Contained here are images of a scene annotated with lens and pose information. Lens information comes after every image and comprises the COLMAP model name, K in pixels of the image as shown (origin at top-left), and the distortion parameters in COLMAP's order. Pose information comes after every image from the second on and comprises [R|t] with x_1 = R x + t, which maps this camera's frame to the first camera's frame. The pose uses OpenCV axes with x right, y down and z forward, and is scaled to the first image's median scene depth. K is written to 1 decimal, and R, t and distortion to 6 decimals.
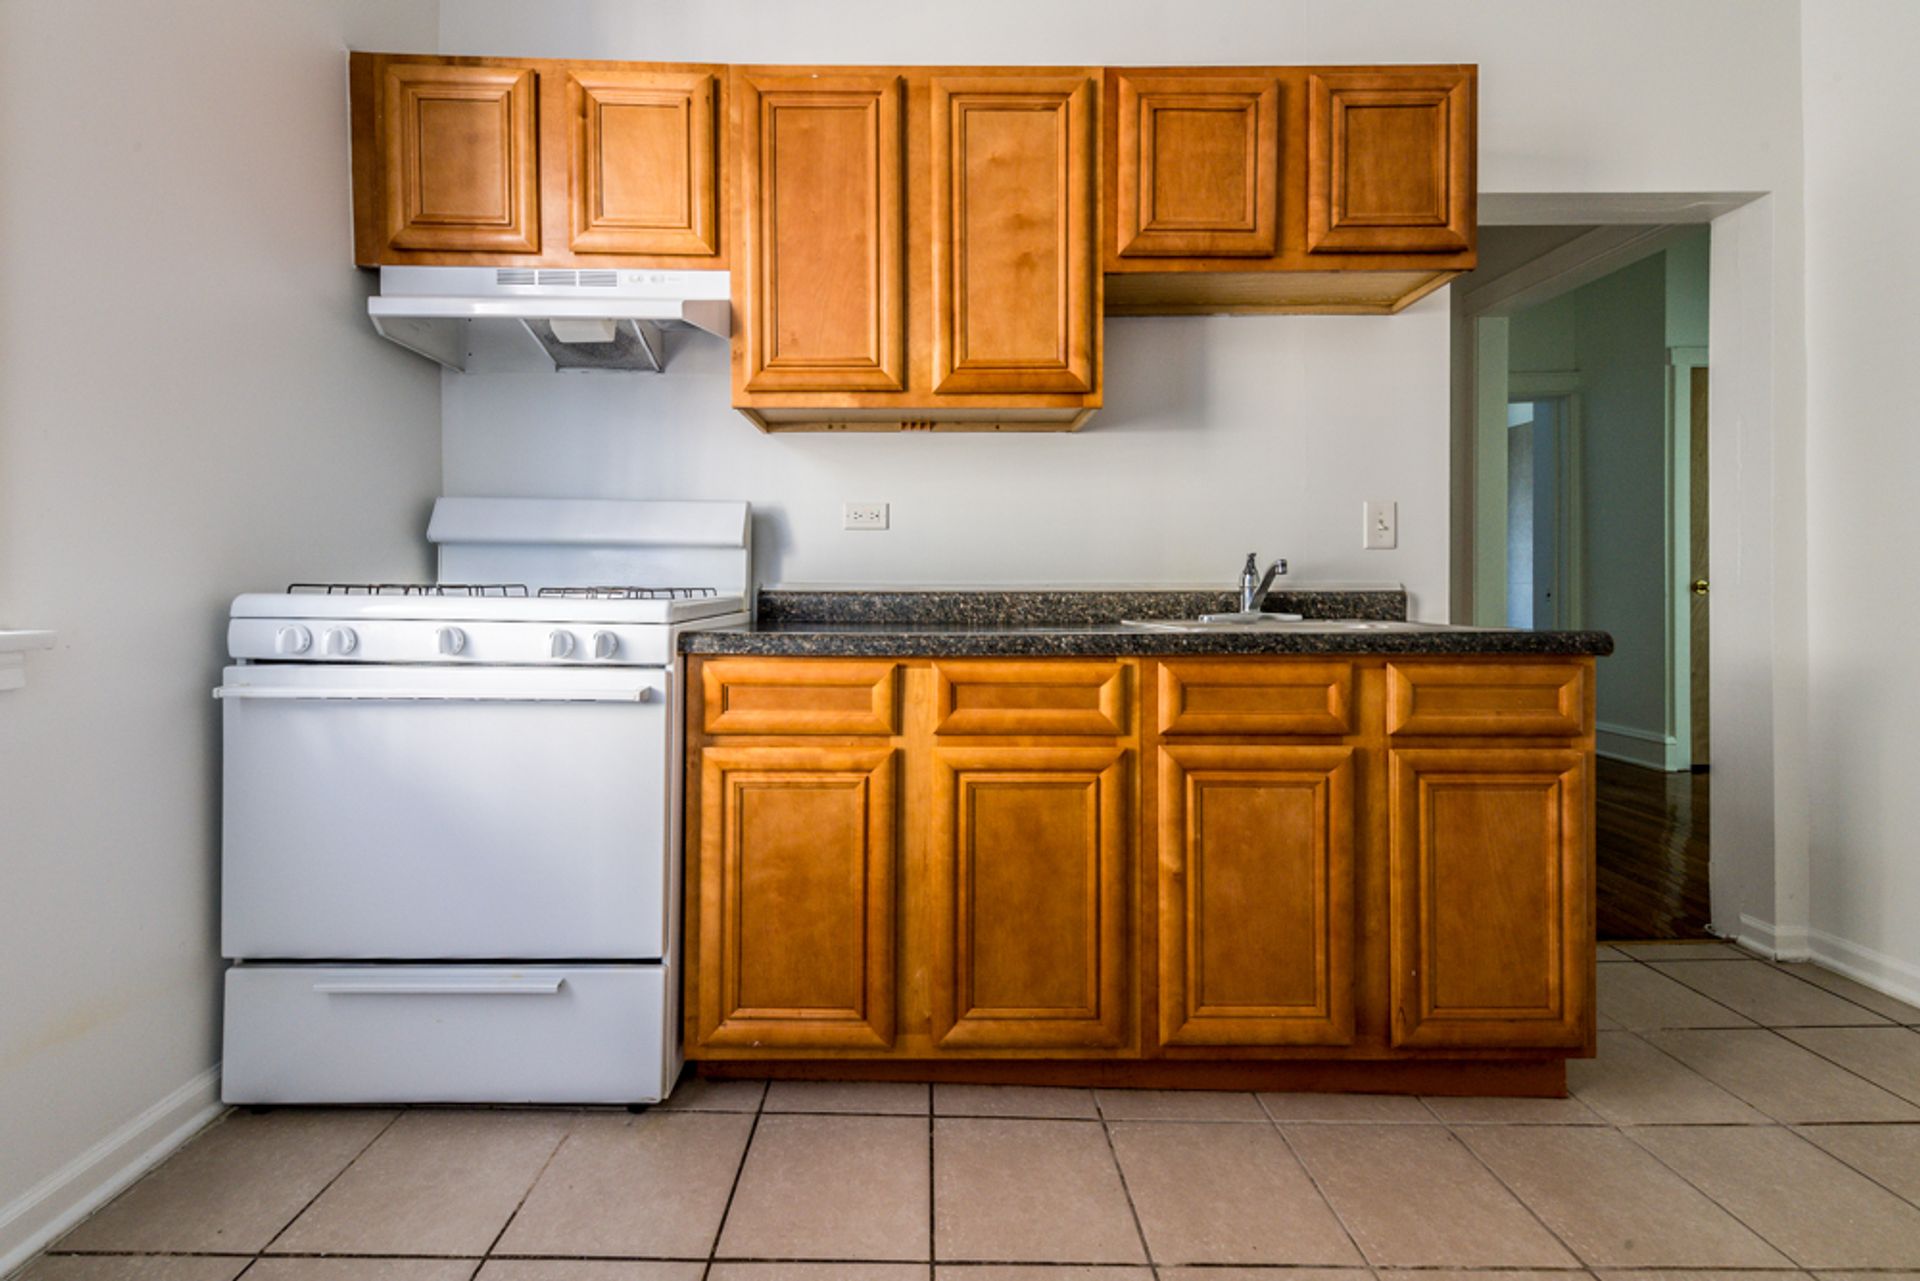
lens RADIAL K [[765.9, 0, 946.6], [0, 765.9, 598.2], [0, 0, 1]] dist [0.009800, -0.002259]
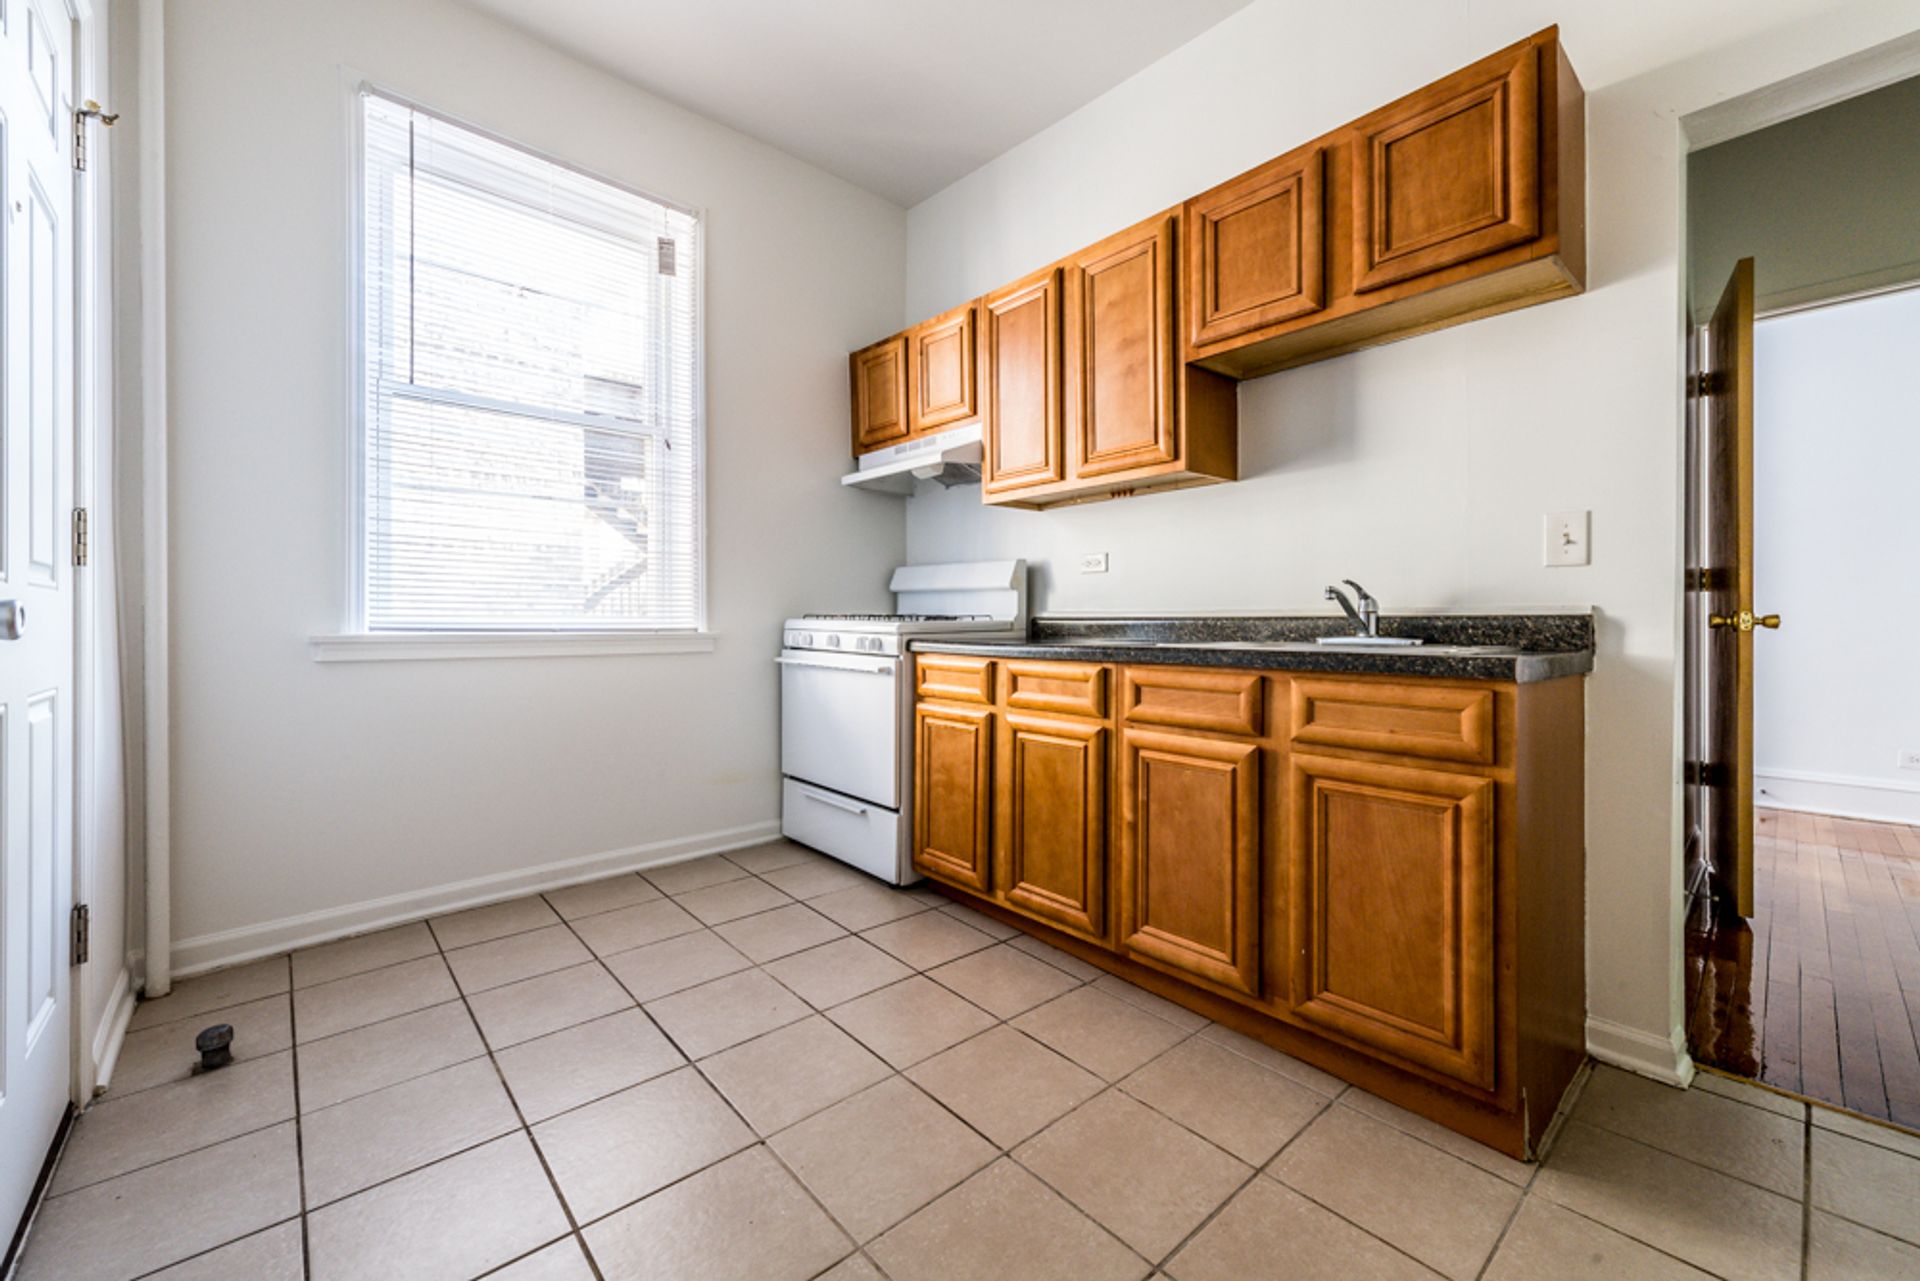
lens RADIAL K [[765.9, 0, 974.7], [0, 765.9, 620.2], [0, 0, 1]] dist [0.009800, -0.002259]
pose [[0.663039, -0.000529, -0.748585, 1.120381], [-0.003134, 0.999989, -0.003482, 0.003860], [0.748578, 0.004654, 0.663030, -0.113147]]
